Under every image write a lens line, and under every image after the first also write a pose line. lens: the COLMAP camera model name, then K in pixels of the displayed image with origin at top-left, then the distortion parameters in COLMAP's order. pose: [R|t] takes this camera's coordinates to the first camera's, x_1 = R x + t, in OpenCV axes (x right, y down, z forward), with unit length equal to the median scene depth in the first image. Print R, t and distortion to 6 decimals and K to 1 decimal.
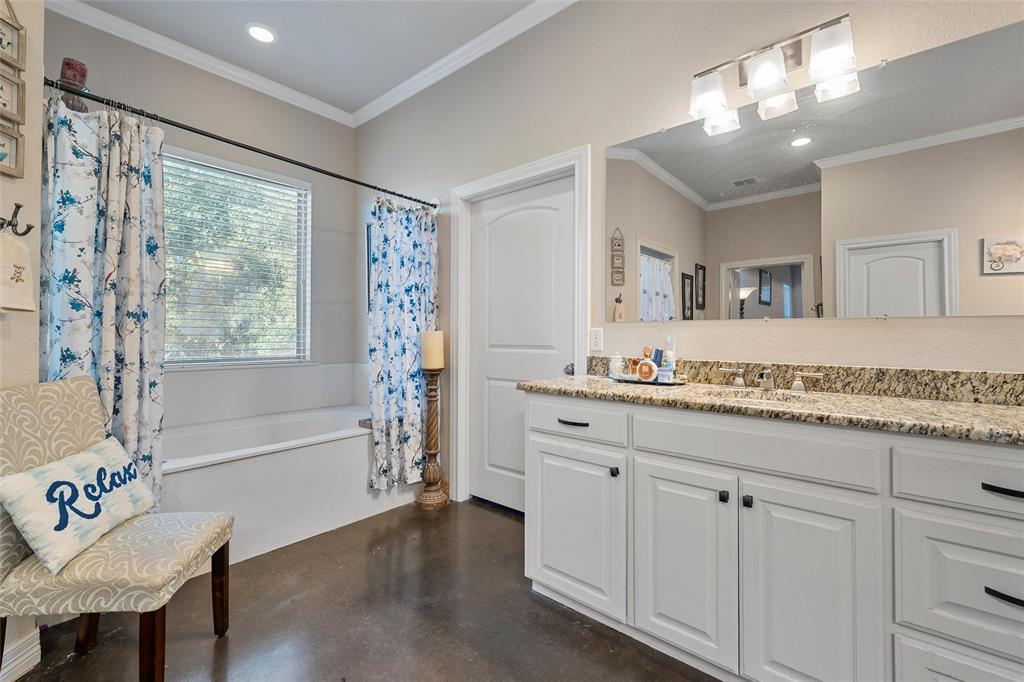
lens RADIAL K [[439.3, 0, 516.1], [0, 439.3, 332.5], [0, 0, 1]] dist [0.001661, 0.000351]
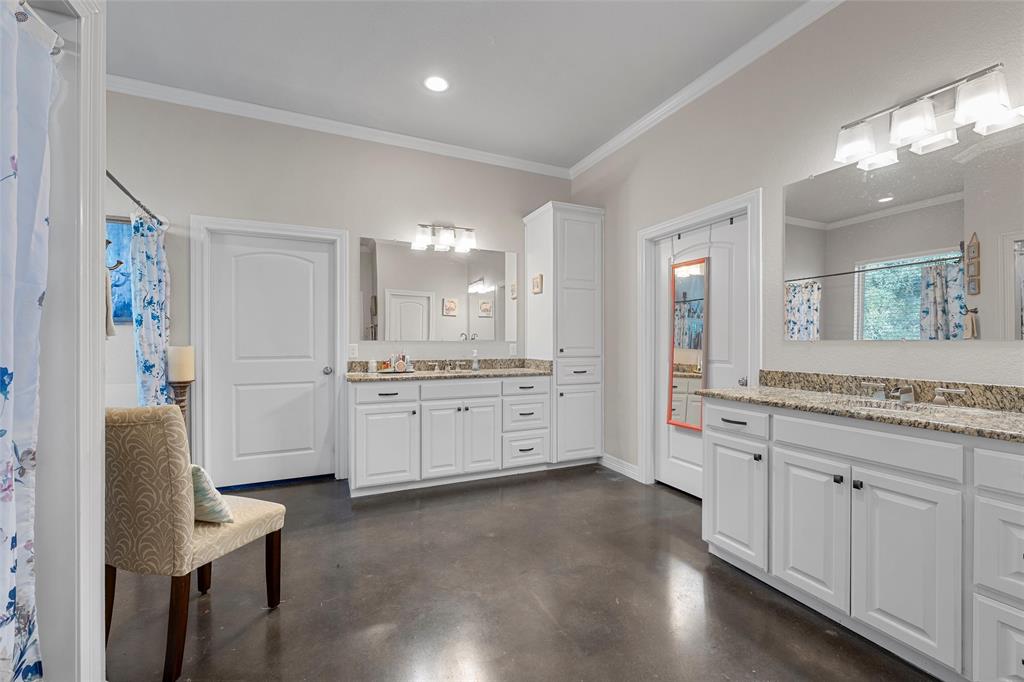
lens RADIAL K [[432.3, 0, 512.0], [0, 432.3, 341.0], [0, 0, 1]] dist [0.002538, 0.000306]
pose [[0.415779, -0.000886, 0.909465, -1.267162], [-0.006636, 0.999970, 0.004008, -0.039456], [-0.909441, -0.007702, 0.415761, -0.272692]]
